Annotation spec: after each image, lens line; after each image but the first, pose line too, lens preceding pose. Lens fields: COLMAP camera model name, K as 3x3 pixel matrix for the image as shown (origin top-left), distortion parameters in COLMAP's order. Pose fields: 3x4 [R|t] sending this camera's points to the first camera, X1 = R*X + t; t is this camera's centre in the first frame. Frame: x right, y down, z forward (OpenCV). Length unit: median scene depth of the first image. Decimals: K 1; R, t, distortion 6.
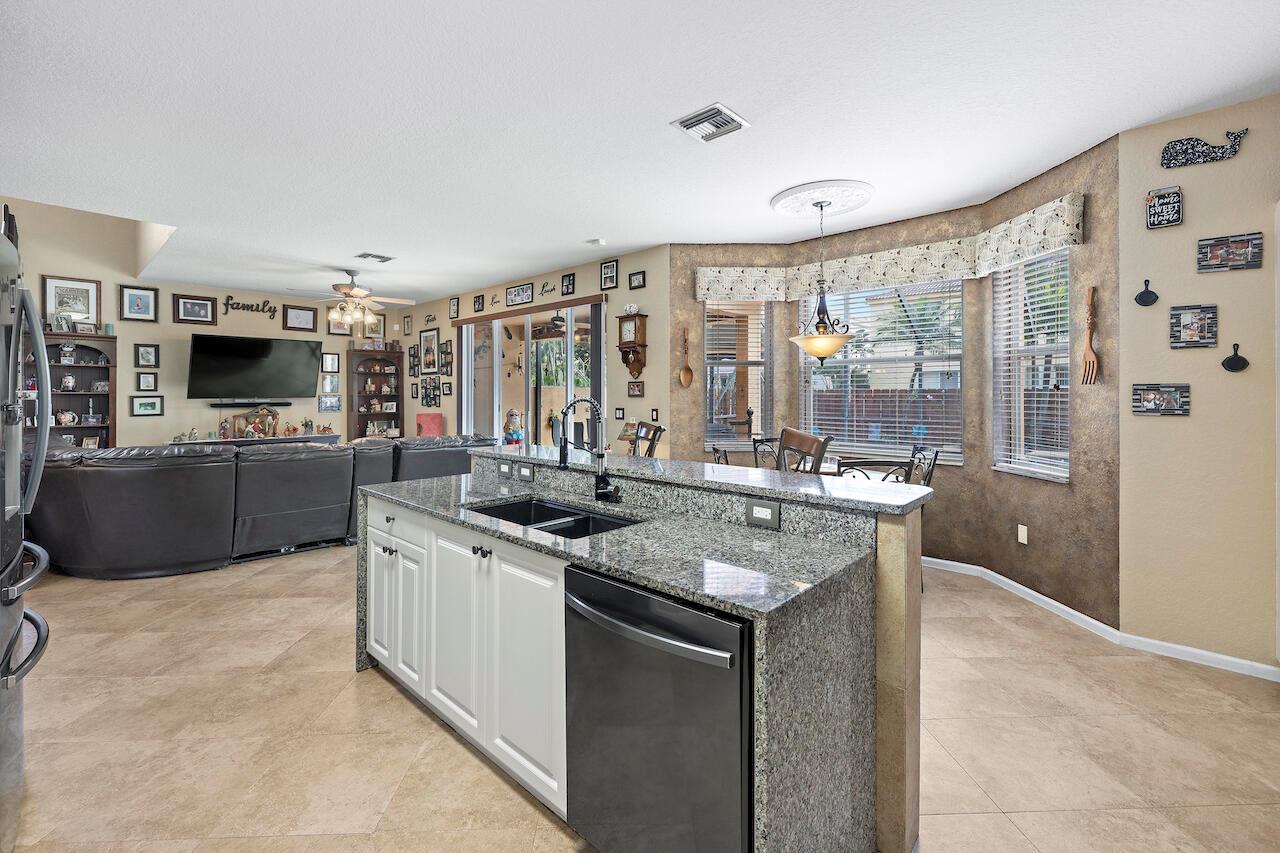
lens RADIAL K [[540.5, 0, 641.2], [0, 540.5, 396.4], [0, 0, 1]] dist [-0.000607, -0.000686]
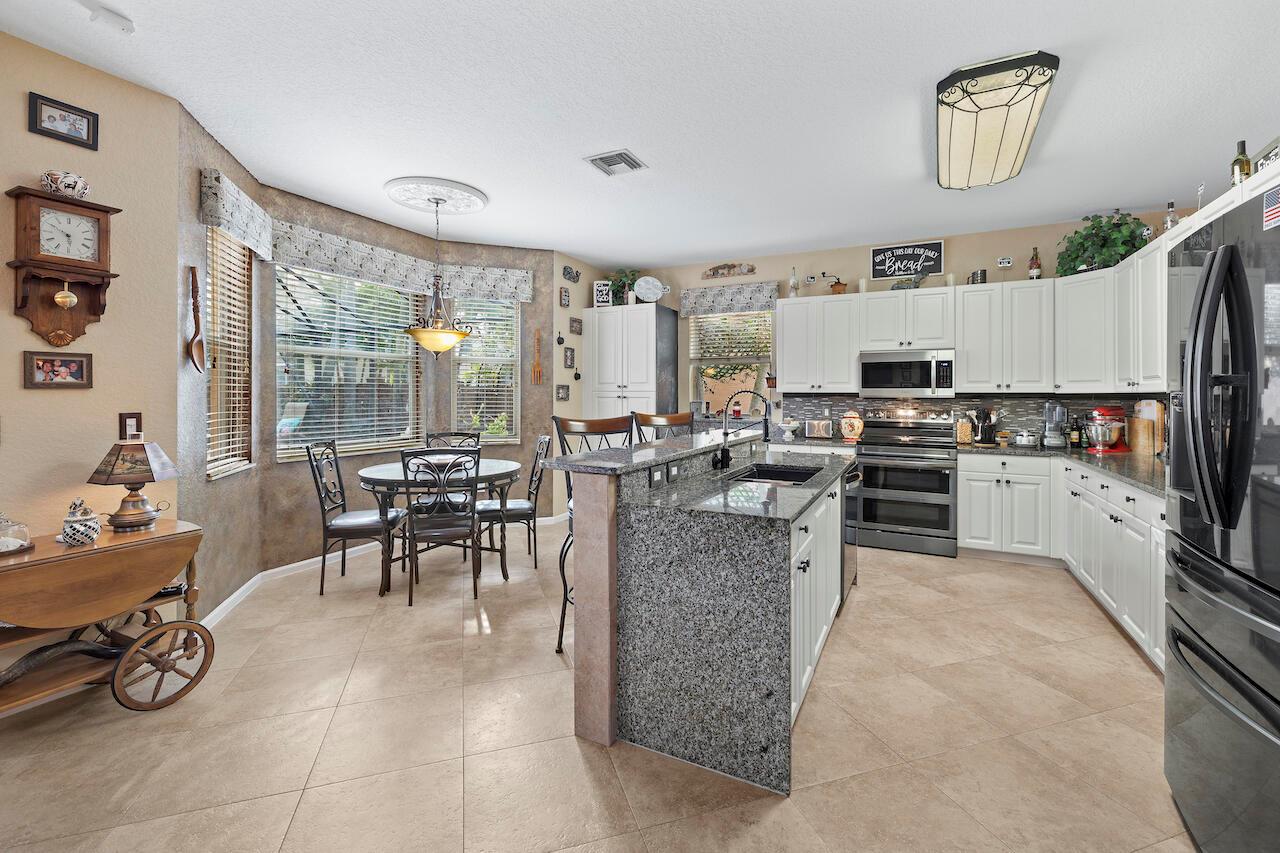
lens RADIAL K [[540.5, 0, 641.2], [0, 540.5, 396.4], [0, 0, 1]] dist [-0.000607, -0.000686]
pose [[-0.260693, -0.001770, 0.965420, -0.433630], [0.002475, 0.999994, 0.002502, 0.005967], [-0.965419, 0.003041, -0.260687, 0.520921]]
